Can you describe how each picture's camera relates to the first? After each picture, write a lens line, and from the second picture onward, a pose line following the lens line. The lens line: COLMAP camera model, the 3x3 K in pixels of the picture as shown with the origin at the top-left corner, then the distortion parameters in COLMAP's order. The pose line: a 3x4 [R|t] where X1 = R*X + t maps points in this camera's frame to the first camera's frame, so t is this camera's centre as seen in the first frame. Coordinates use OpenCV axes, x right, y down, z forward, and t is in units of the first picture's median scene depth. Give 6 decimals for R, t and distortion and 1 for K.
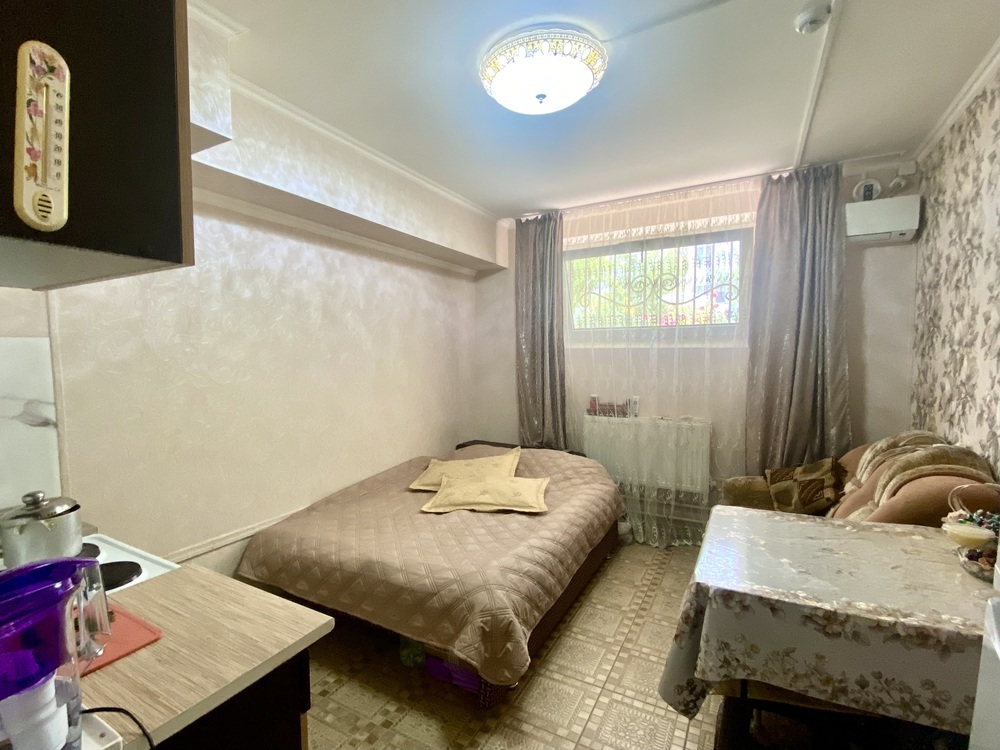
lens RADIAL K [[490.3, 0, 479.4], [0, 490.3, 376.0], [0, 0, 1]] dist [-0.006312, -0.006547]
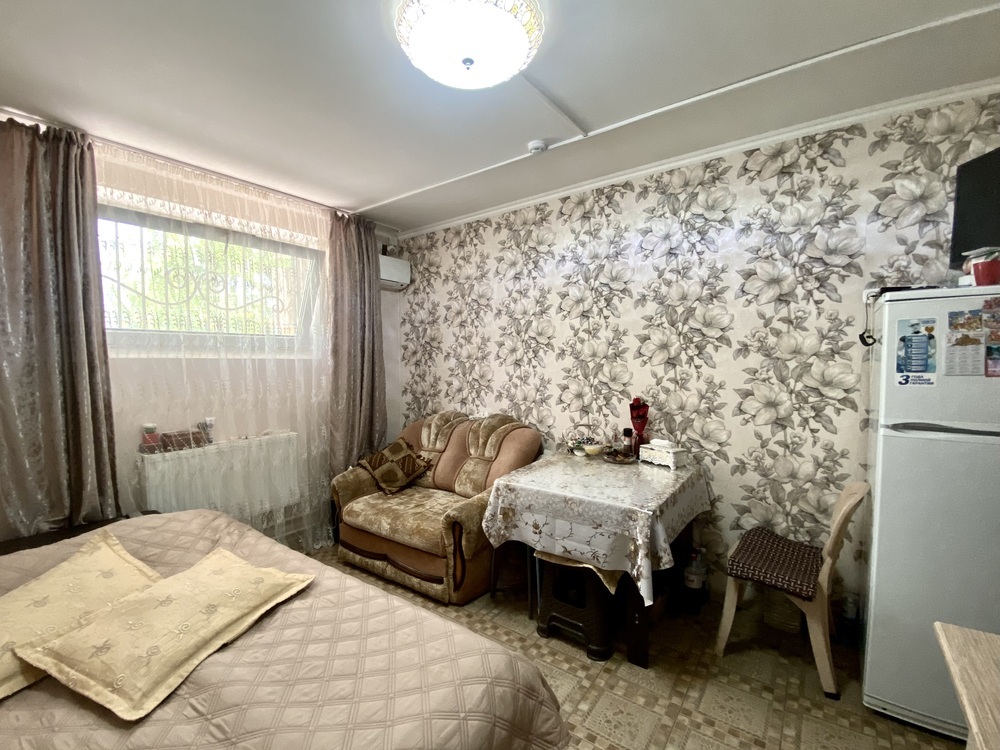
lens RADIAL K [[417.6, 0, 494.0], [0, 417.6, 381.7], [0, 0, 1]] dist [0.004446, -0.005452]
pose [[0.127360, -0.049682, 0.990612, -0.380427], [0.048865, 0.997846, 0.043762, -0.031754], [-0.990652, 0.042833, 0.129513, 0.537729]]
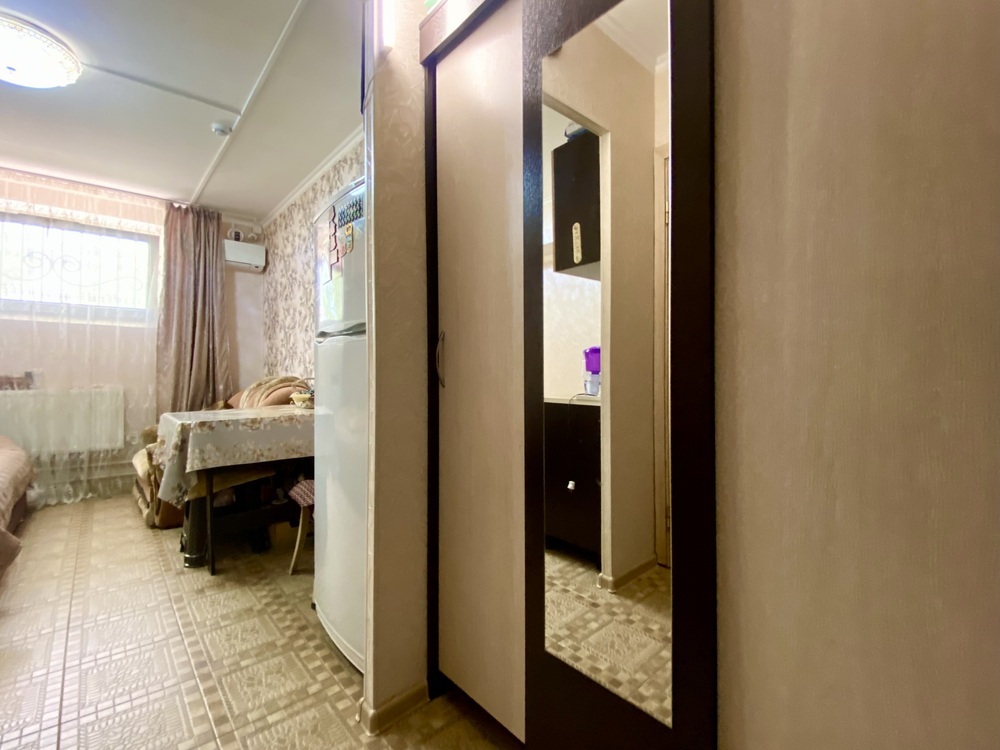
lens RADIAL K [[417.6, 0, 495.9], [0, 417.6, 374.1], [0, 0, 1]] dist [0.004446, -0.005452]
pose [[0.305504, -0.007404, 0.952162, -0.263908], [0.043219, 0.999047, -0.006098, 0.124982], [-0.951209, 0.043015, 0.305533, -0.221822]]
